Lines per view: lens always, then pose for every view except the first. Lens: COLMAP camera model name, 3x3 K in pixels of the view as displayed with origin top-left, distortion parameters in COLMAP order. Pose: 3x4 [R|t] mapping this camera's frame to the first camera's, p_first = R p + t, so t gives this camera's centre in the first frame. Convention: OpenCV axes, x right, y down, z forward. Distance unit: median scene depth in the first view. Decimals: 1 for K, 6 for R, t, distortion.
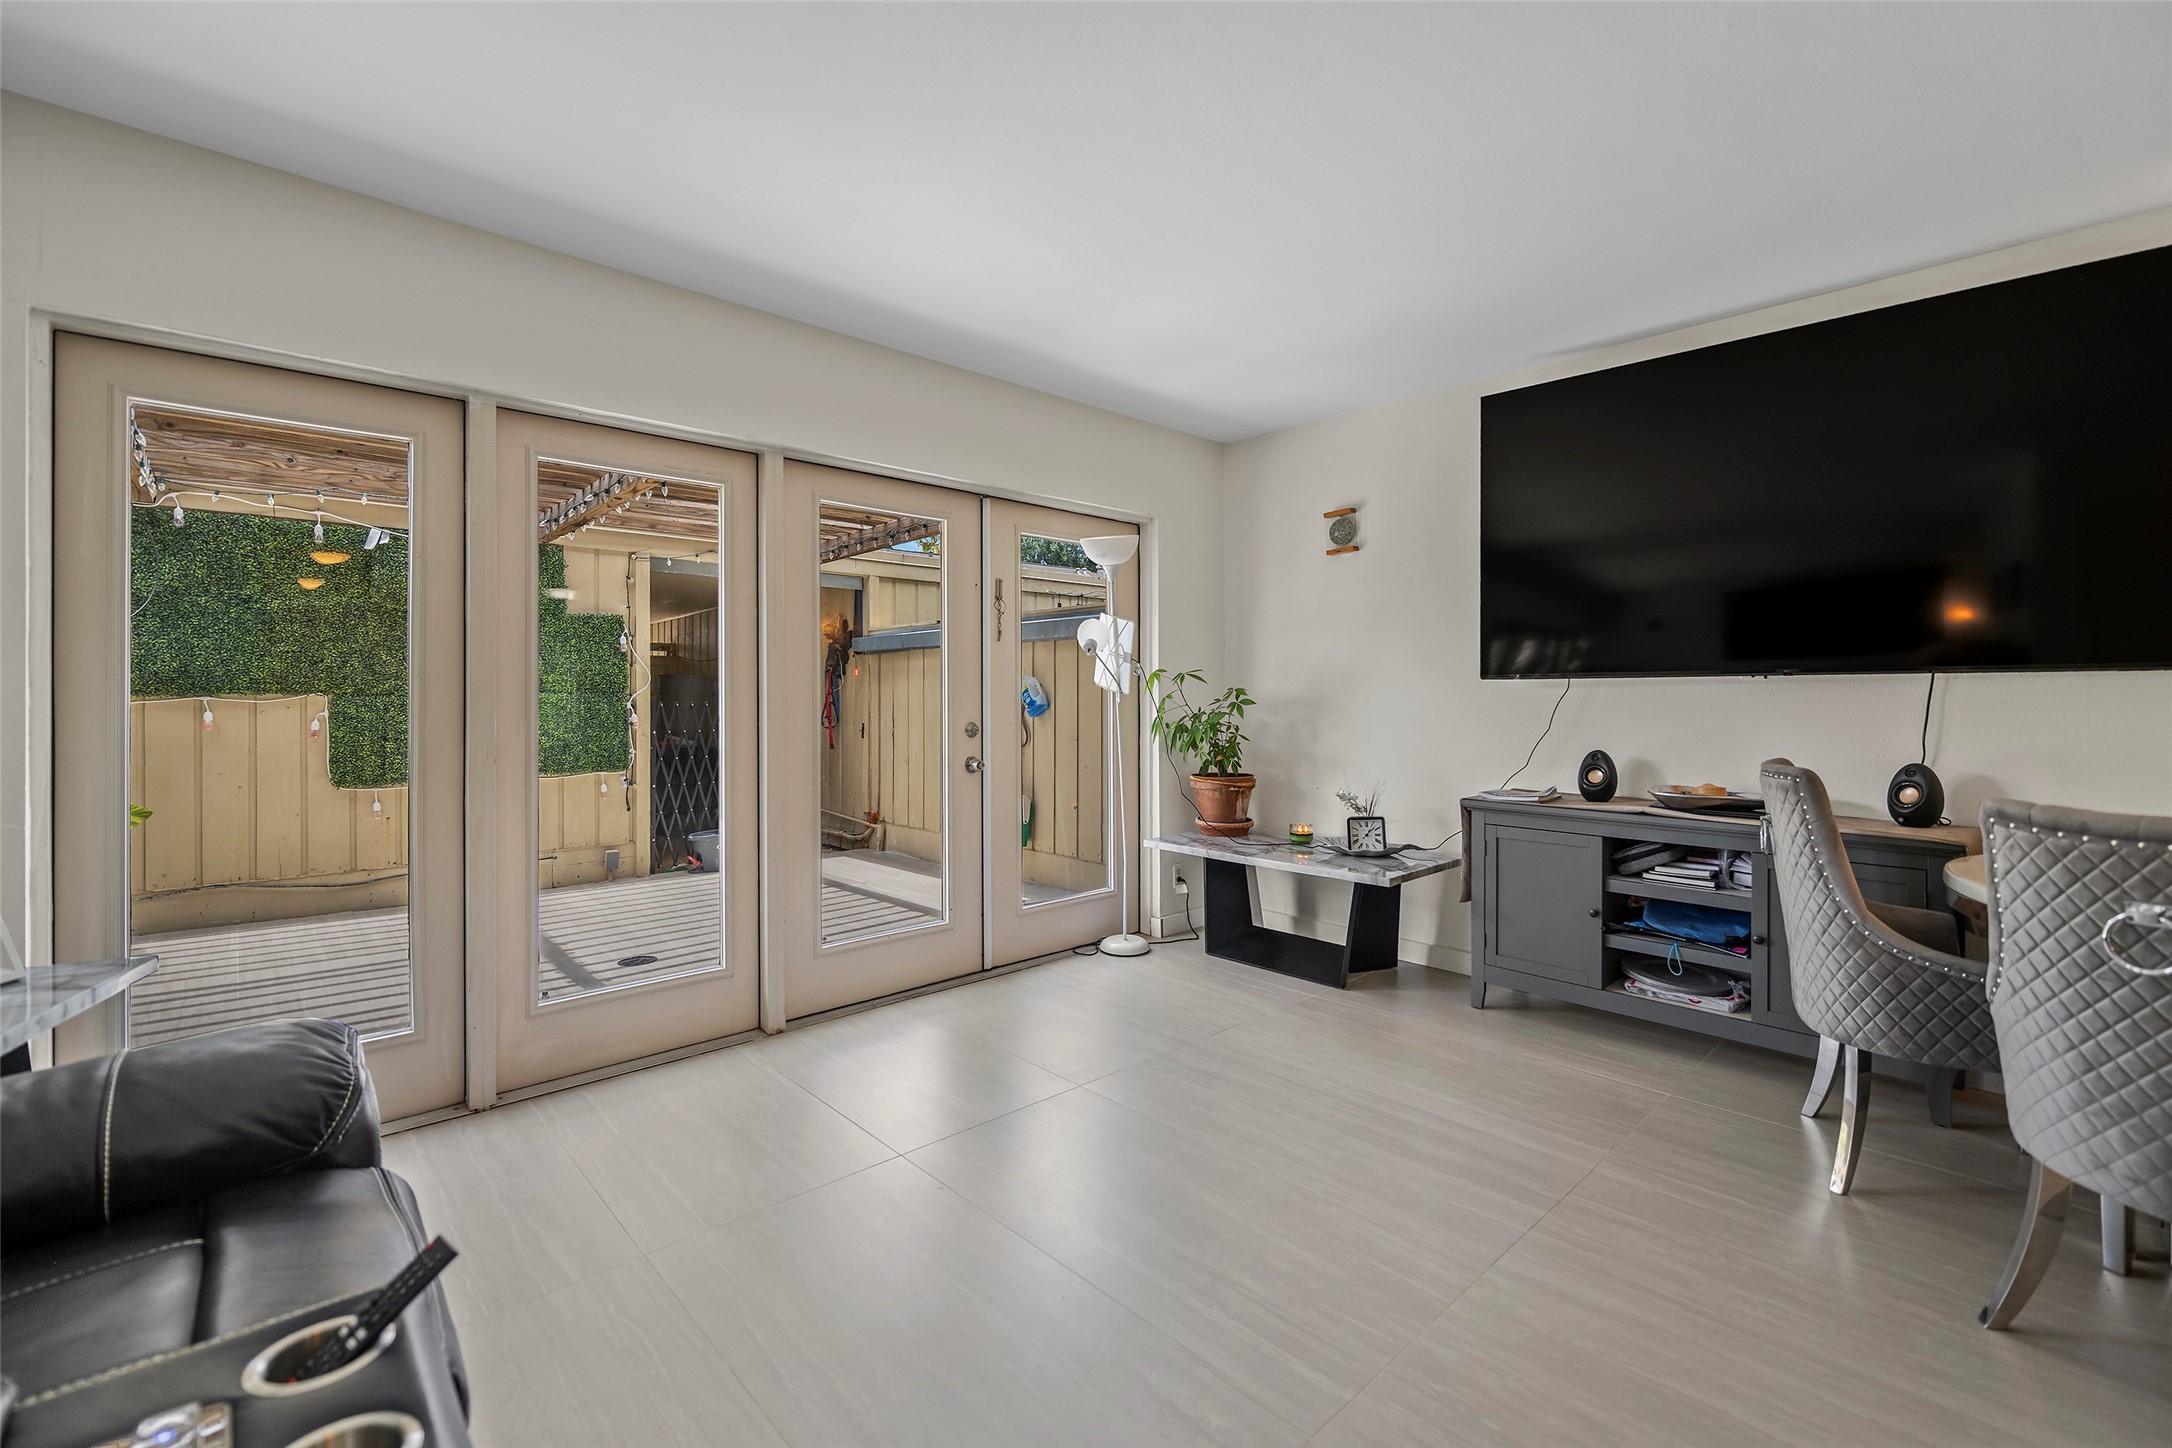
lens RADIAL K [[924.9, 0, 1089.8], [0, 924.9, 696.1], [0, 0, 1]] dist [-0.000362, -0.004997]
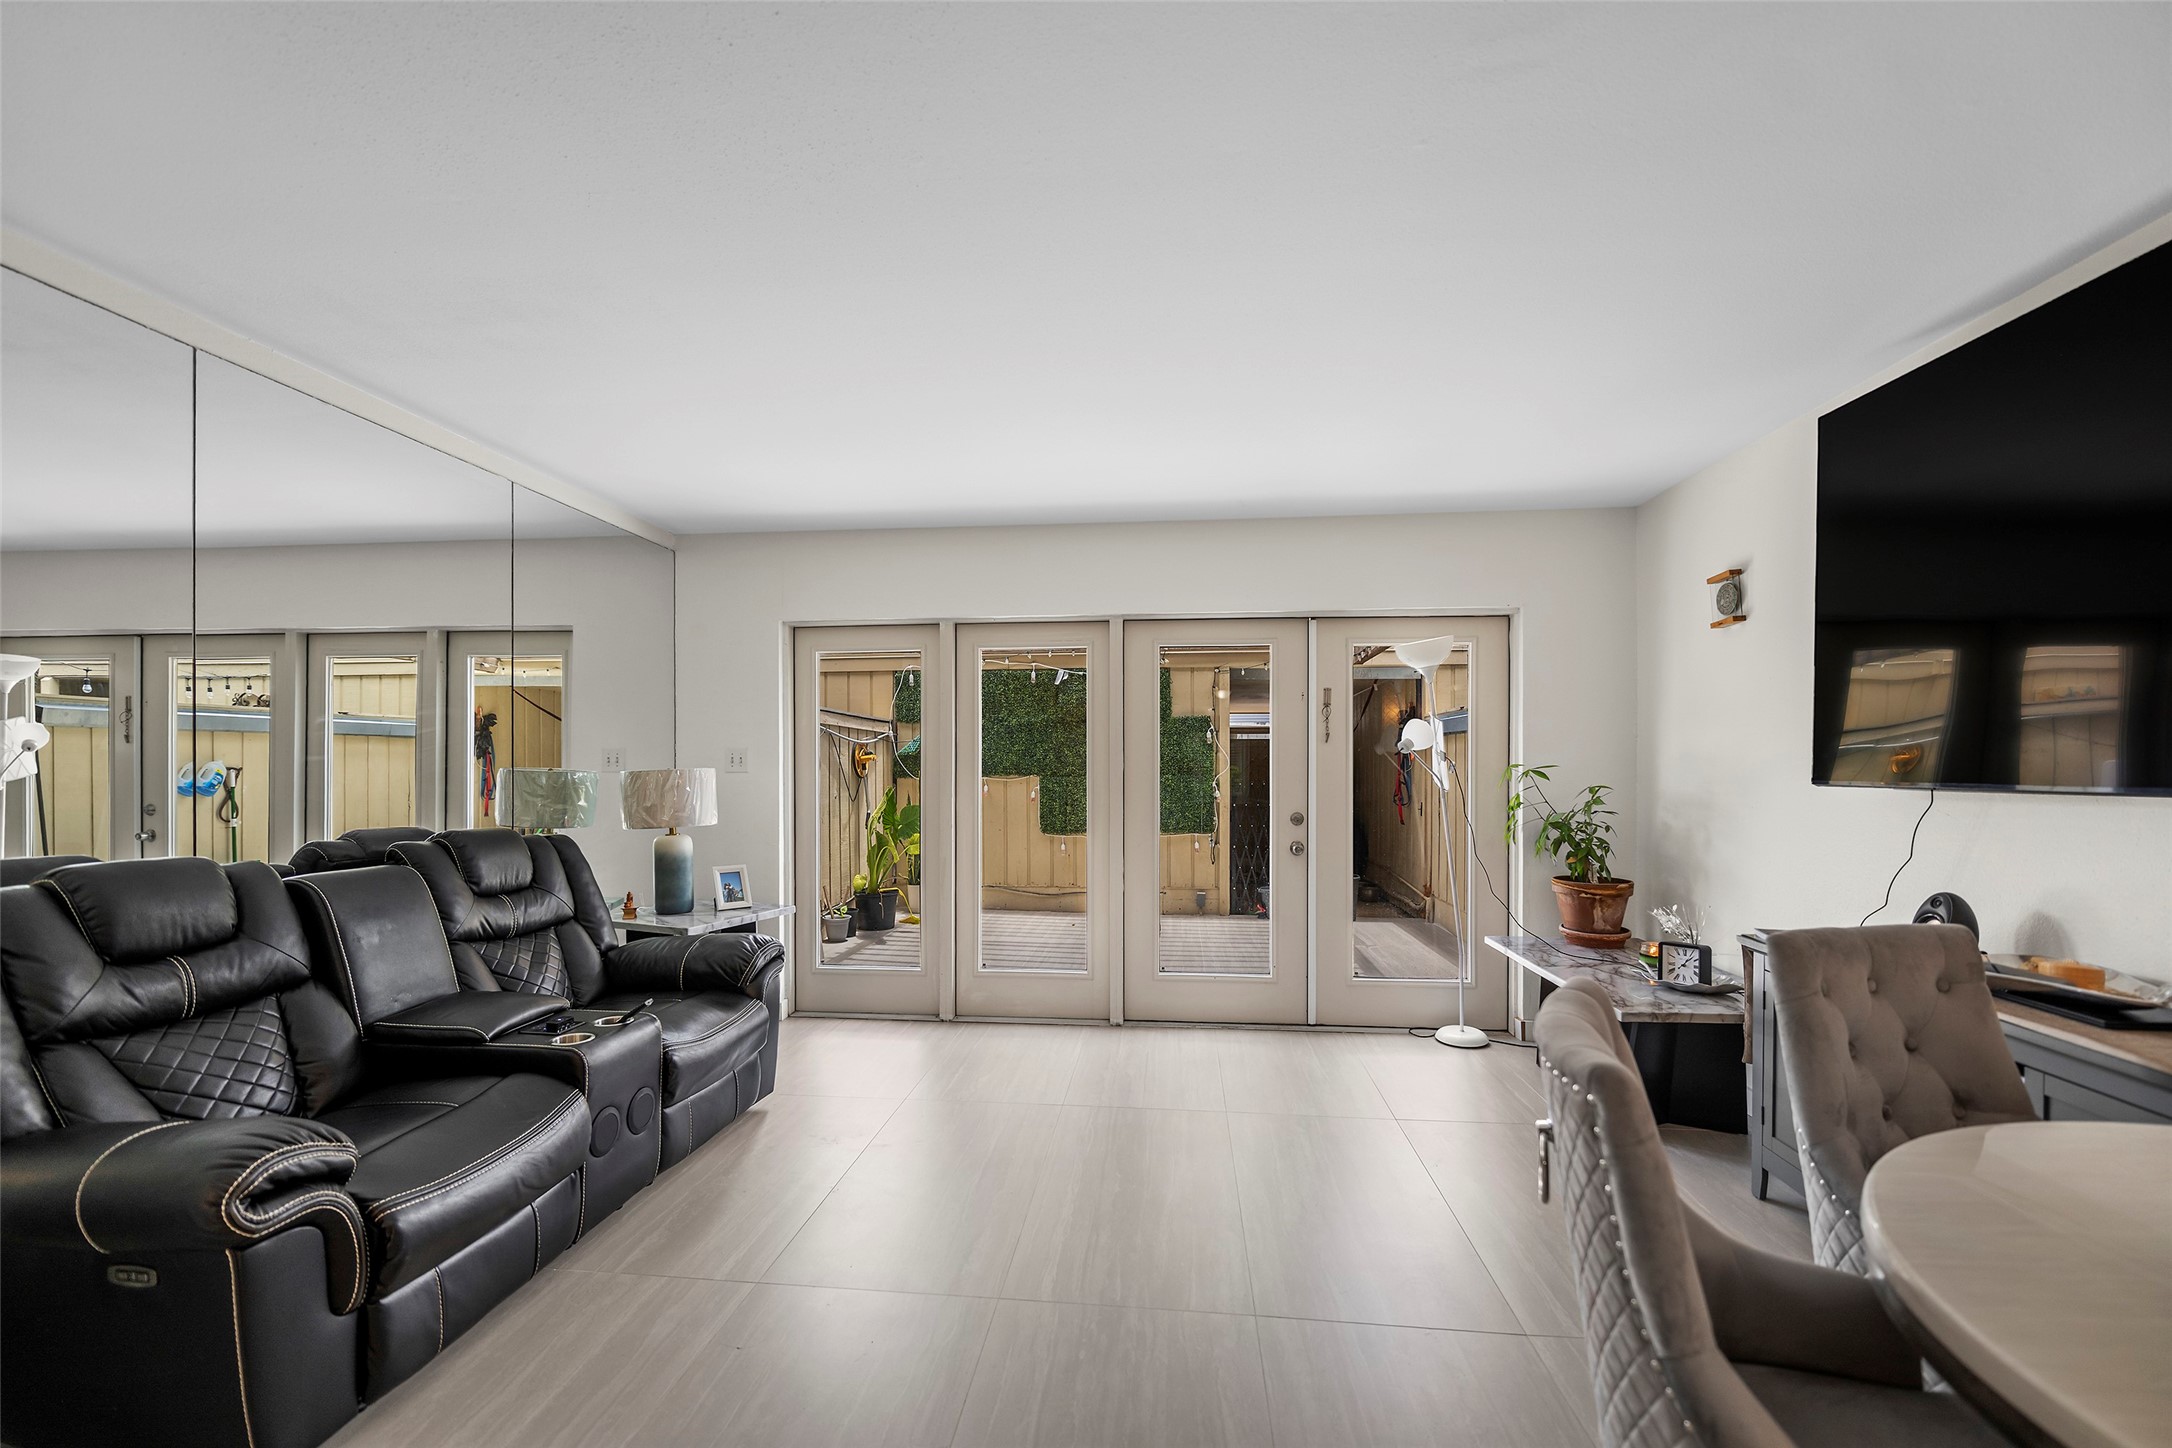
lens RADIAL K [[883.4, 0, 1079.4], [0, 883.4, 770.2], [0, 0, 1]] dist [-0.000203, -0.000084]
pose [[0.656200, 0.006741, -0.754557, 0.540721], [0.000983, 0.999952, 0.009788, -0.036855], [0.754586, -0.007164, 0.656162, 0.050934]]
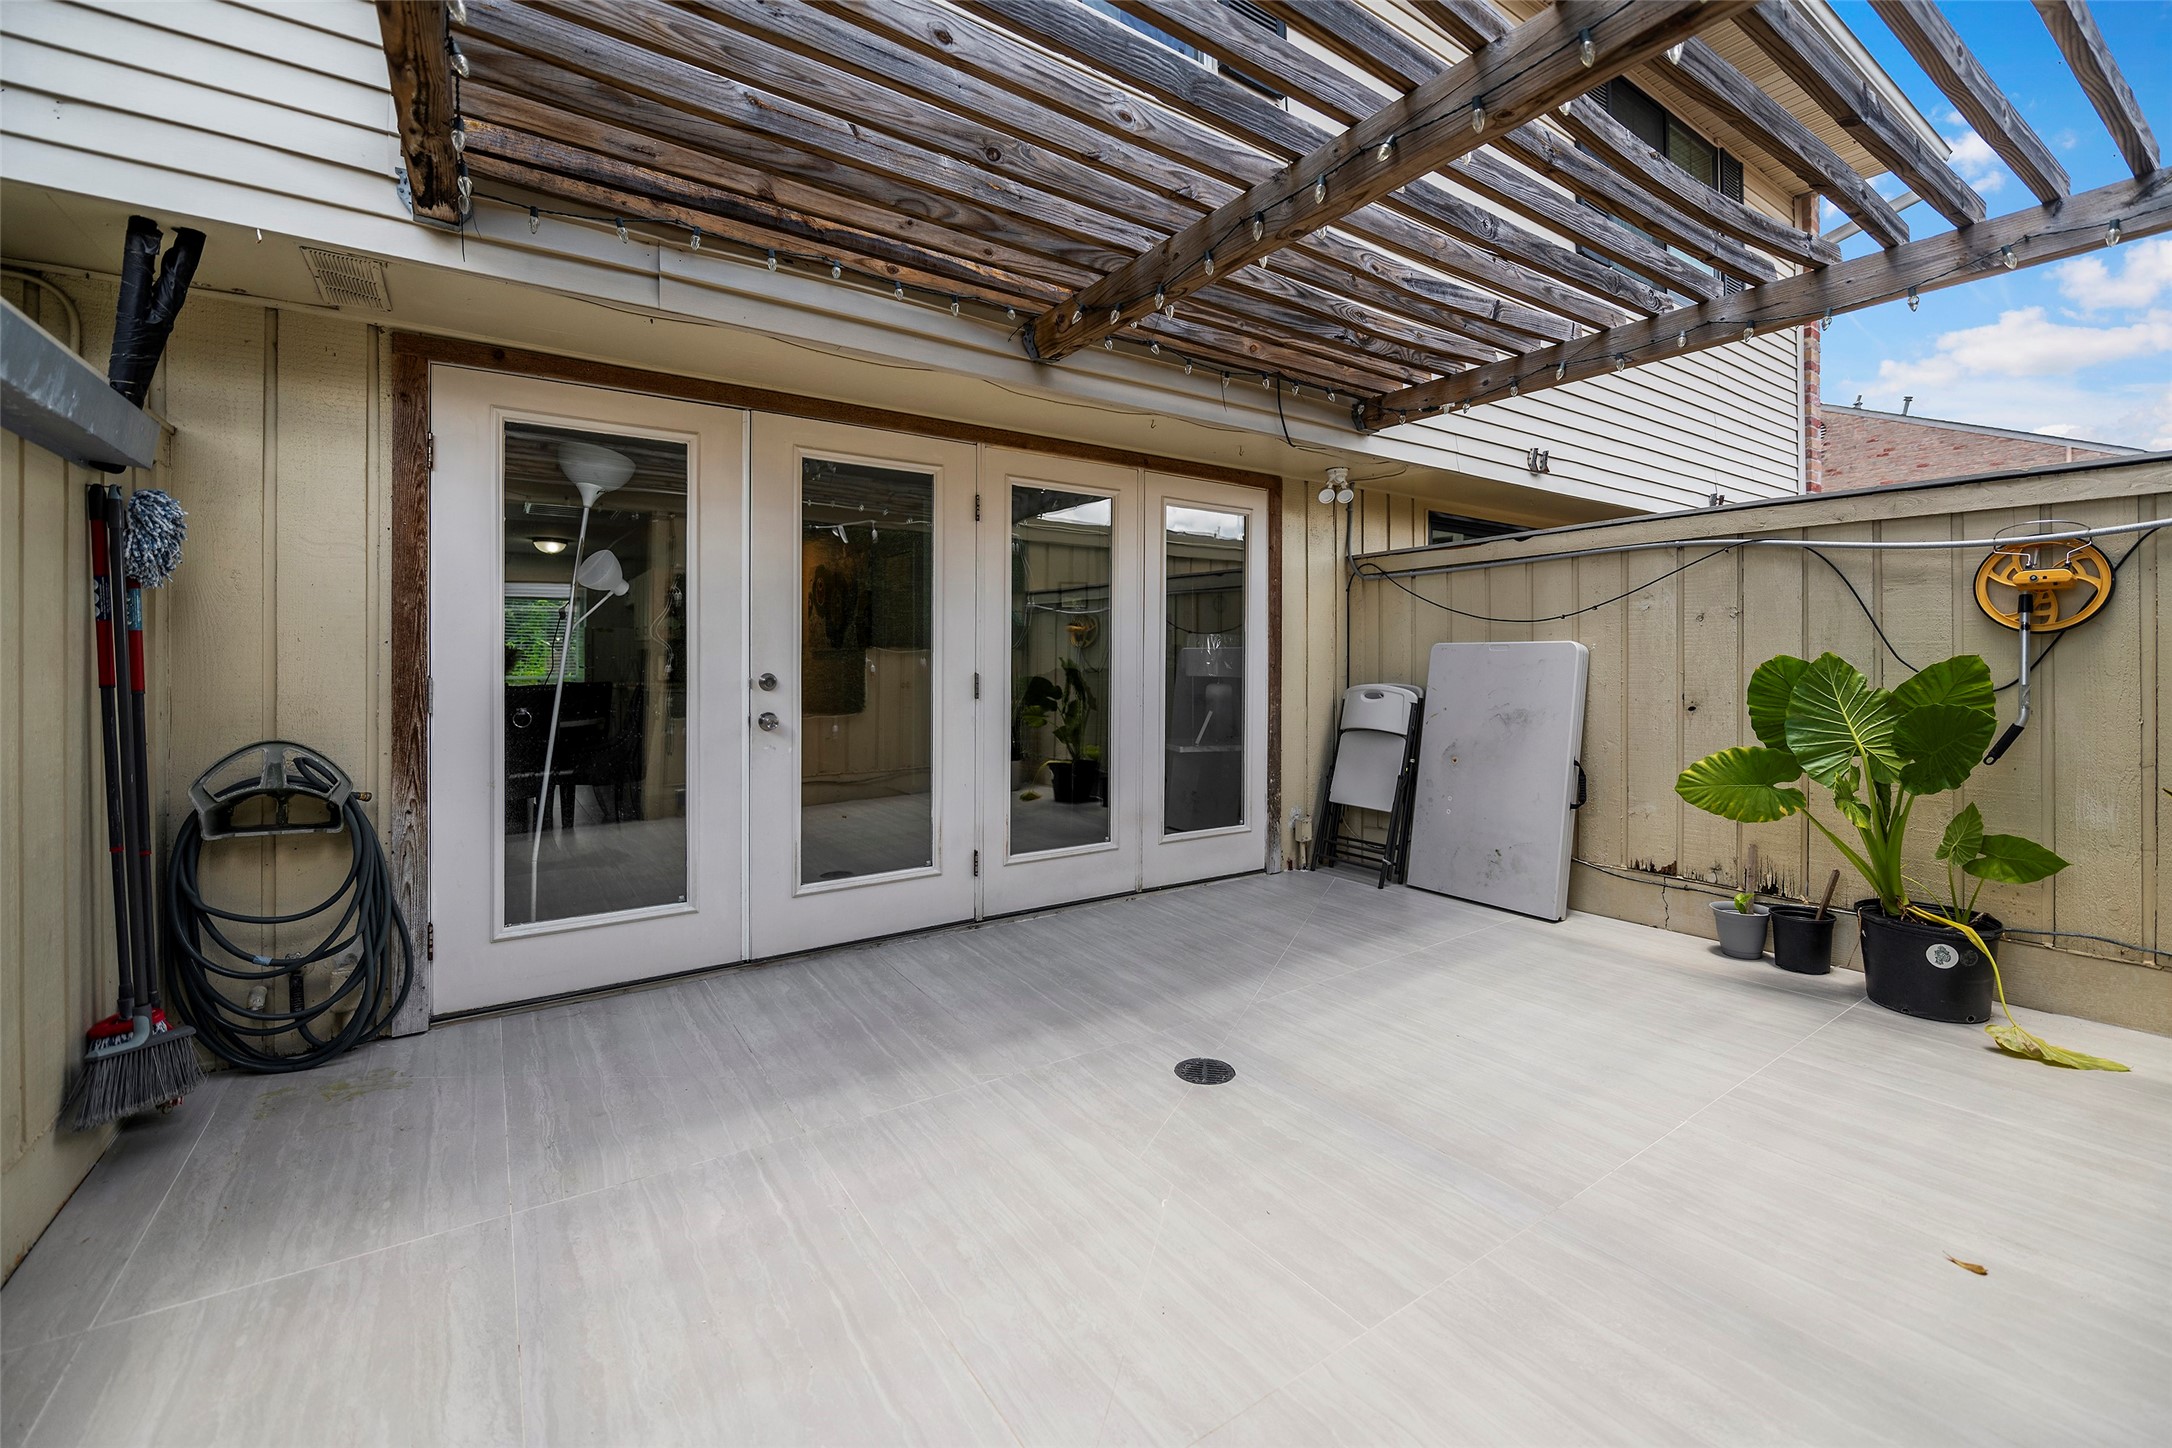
lens RADIAL K [[887.3, 0, 1082.7], [0, 887.3, 653.7], [0, 0, 1]] dist [0.000237, 0.000072]
pose [[-0.988539, 0.006866, 0.150811, -0.575066], [0.005851, 0.999957, -0.007176, 0.019455], [-0.150854, -0.006211, -0.988537, 1.839830]]
